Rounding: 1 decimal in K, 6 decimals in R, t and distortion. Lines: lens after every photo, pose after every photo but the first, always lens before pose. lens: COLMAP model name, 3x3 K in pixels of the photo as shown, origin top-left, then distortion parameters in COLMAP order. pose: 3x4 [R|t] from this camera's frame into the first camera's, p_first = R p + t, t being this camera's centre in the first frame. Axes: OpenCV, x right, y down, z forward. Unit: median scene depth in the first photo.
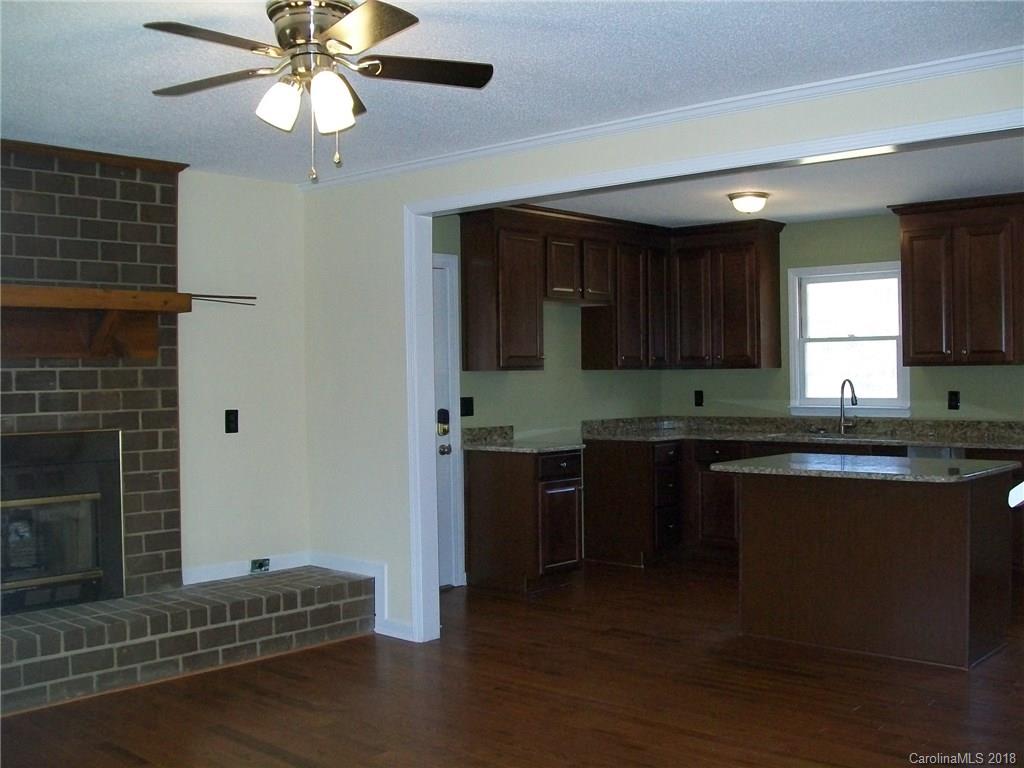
lens RADIAL K [[1102.5, 0, 509.5], [0, 1102.5, 378.9], [0, 0, 1]] dist [-0.130846, 0.000000]
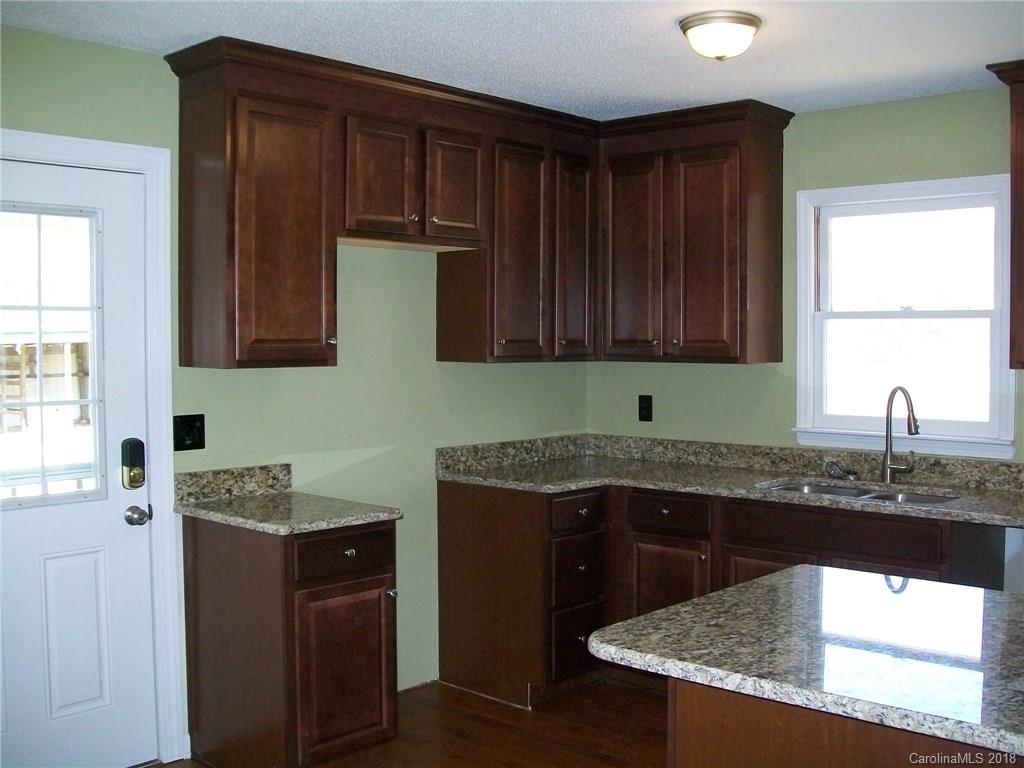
lens RADIAL K [[1102.5, 0, 514.3], [0, 1102.5, 381.7], [0, 0, 1]] dist [-0.130846, 0.000000]
pose [[0.999915, 0.013045, -0.000824, 0.109923], [-0.013011, 0.999374, 0.032886, -0.017470], [0.001252, -0.032872, 0.999459, 0.431223]]
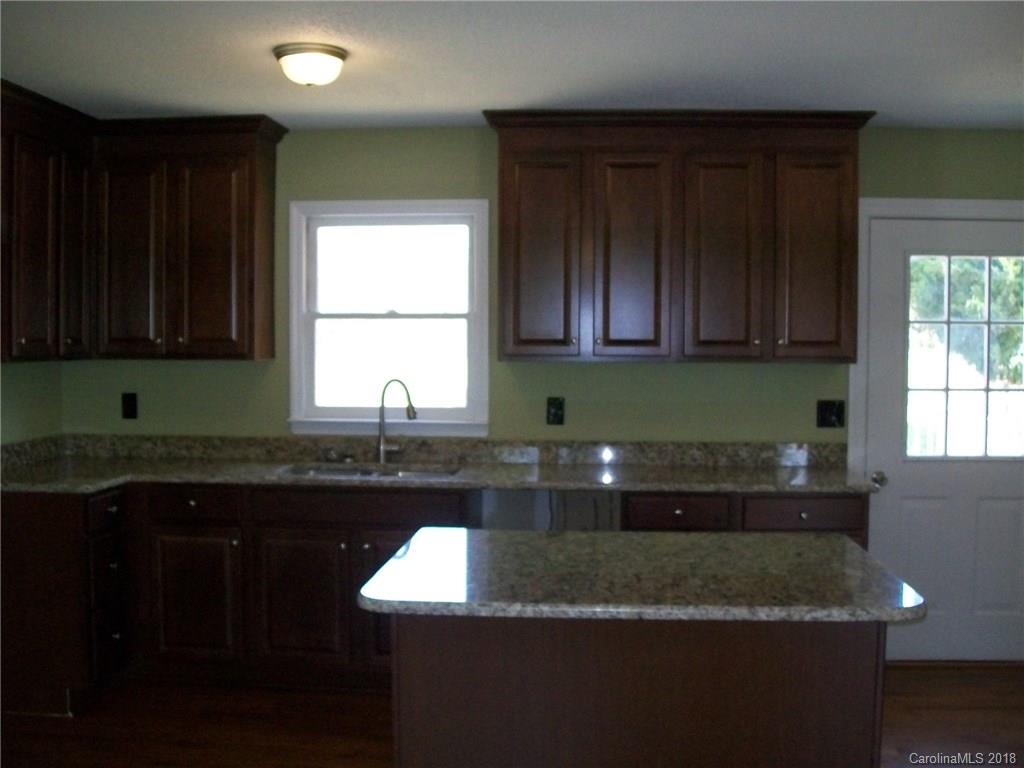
lens RADIAL K [[1102.5, 0, 514.2], [0, 1102.5, 379.1], [0, 0, 1]] dist [-0.130846, 0.000000]
pose [[0.792777, -0.006645, 0.609476, -0.028494], [-0.010726, 0.999634, 0.024851, -0.015933], [-0.609418, -0.026239, 0.792415, 0.427998]]
